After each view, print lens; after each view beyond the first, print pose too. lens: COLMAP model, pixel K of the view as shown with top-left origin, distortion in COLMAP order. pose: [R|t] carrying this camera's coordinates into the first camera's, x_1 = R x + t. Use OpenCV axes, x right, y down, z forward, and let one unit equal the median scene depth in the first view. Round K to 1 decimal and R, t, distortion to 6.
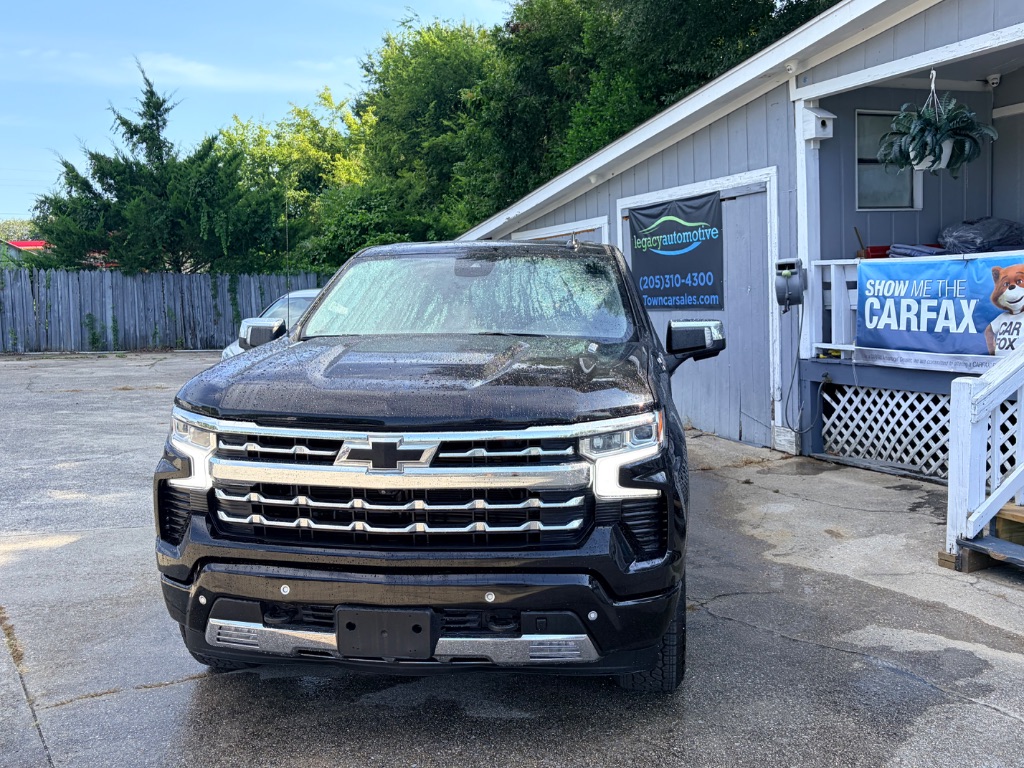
lens RADIAL K [[988.1, 0, 513.7], [0, 988.1, 377.3], [0, 0, 1]] dist [-0.000931, 0.000000]
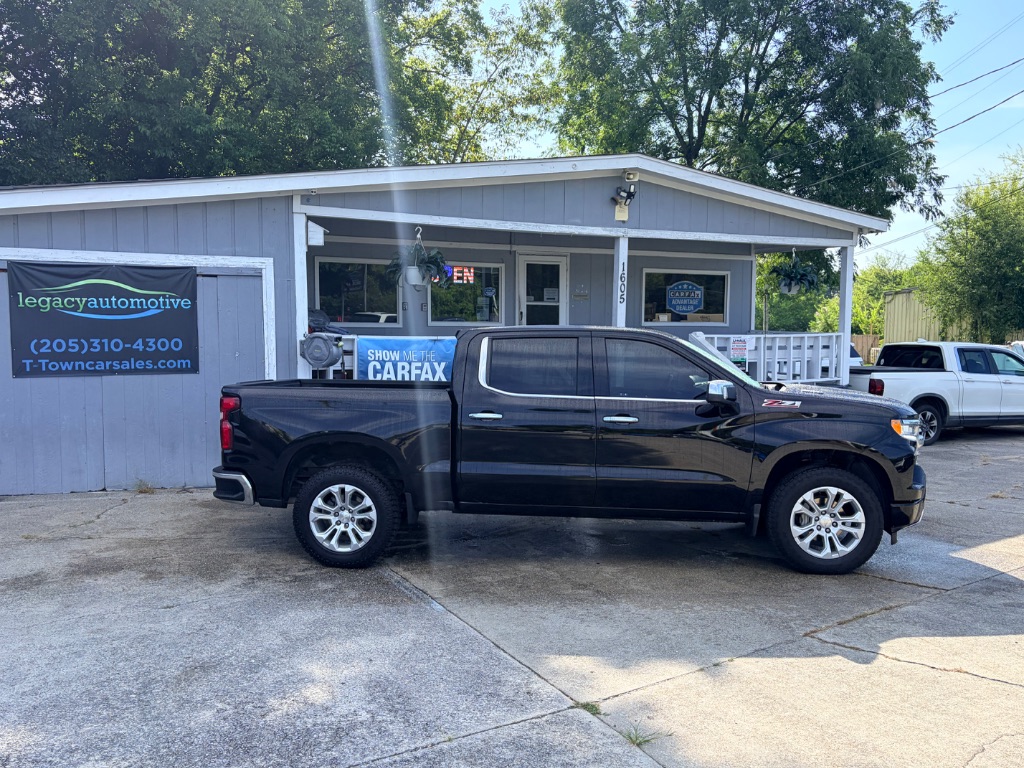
lens RADIAL K [[820.0, 0, 510.1], [0, 820.0, 390.8], [0, 0, 1]] dist [0.045424, 0.003328]
pose [[-0.031628, -0.044289, 0.998518, -0.922453], [0.080100, 0.995692, 0.046701, -0.079468], [-0.996285, 0.081458, -0.027944, 0.847214]]
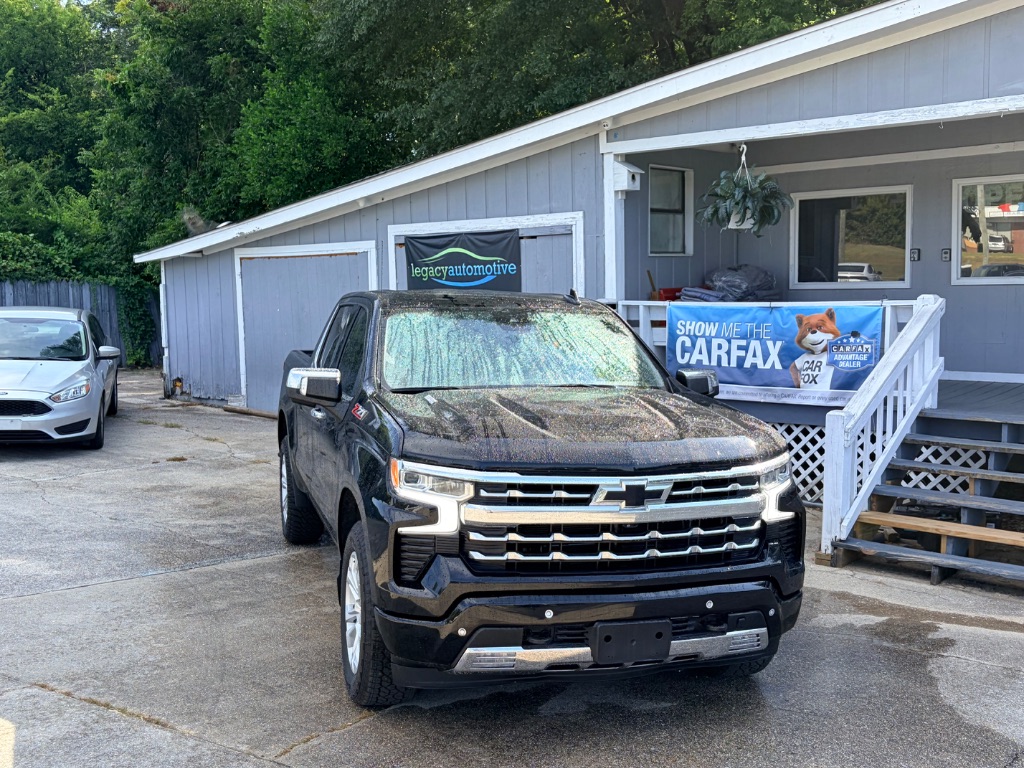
lens RADIAL K [[1094.8, 0, 512.8], [0, 1094.8, 381.5], [0, 0, 1]] dist [0.052540, 0.000000]
pose [[0.915647, -0.007979, 0.401904, -0.330326], [0.011983, 0.999900, -0.007449, -0.021969], [-0.401804, 0.011636, 0.915652, -0.075889]]
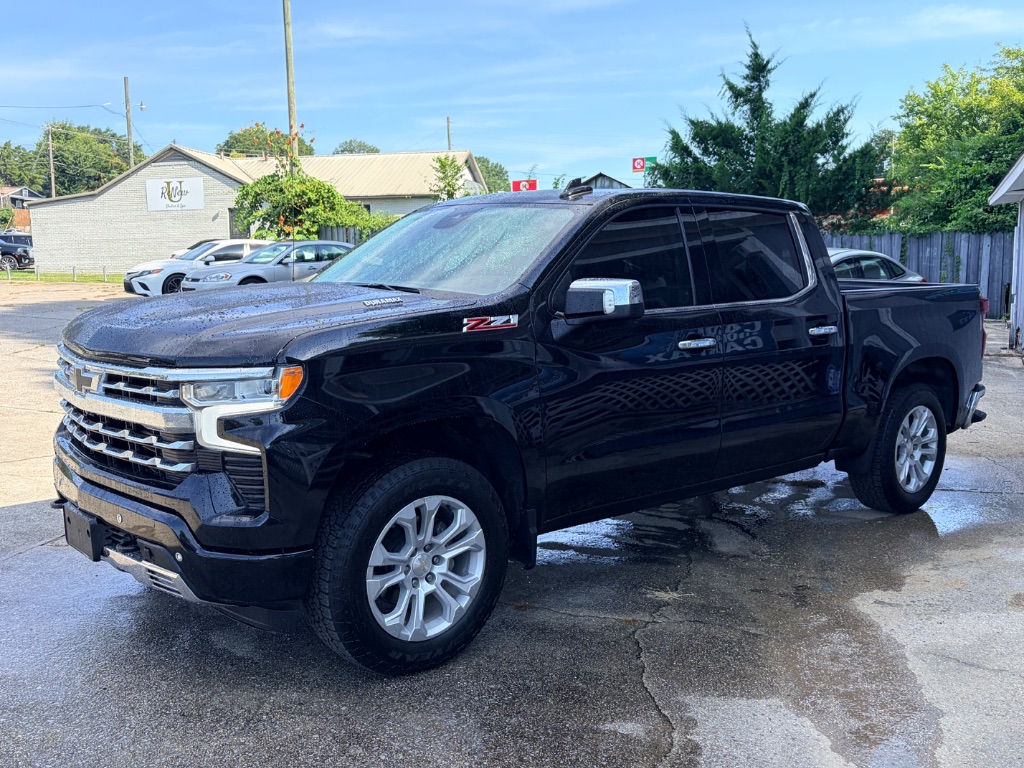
lens RADIAL K [[988.1, 0, 517.6], [0, 988.1, 381.9], [0, 0, 1]] dist [-0.000931, 0.000000]
pose [[0.741081, 0.100157, -0.663904, 0.412454], [-0.072005, 0.994964, 0.069725, -0.015061], [0.667544, -0.003868, 0.744561, 0.192975]]
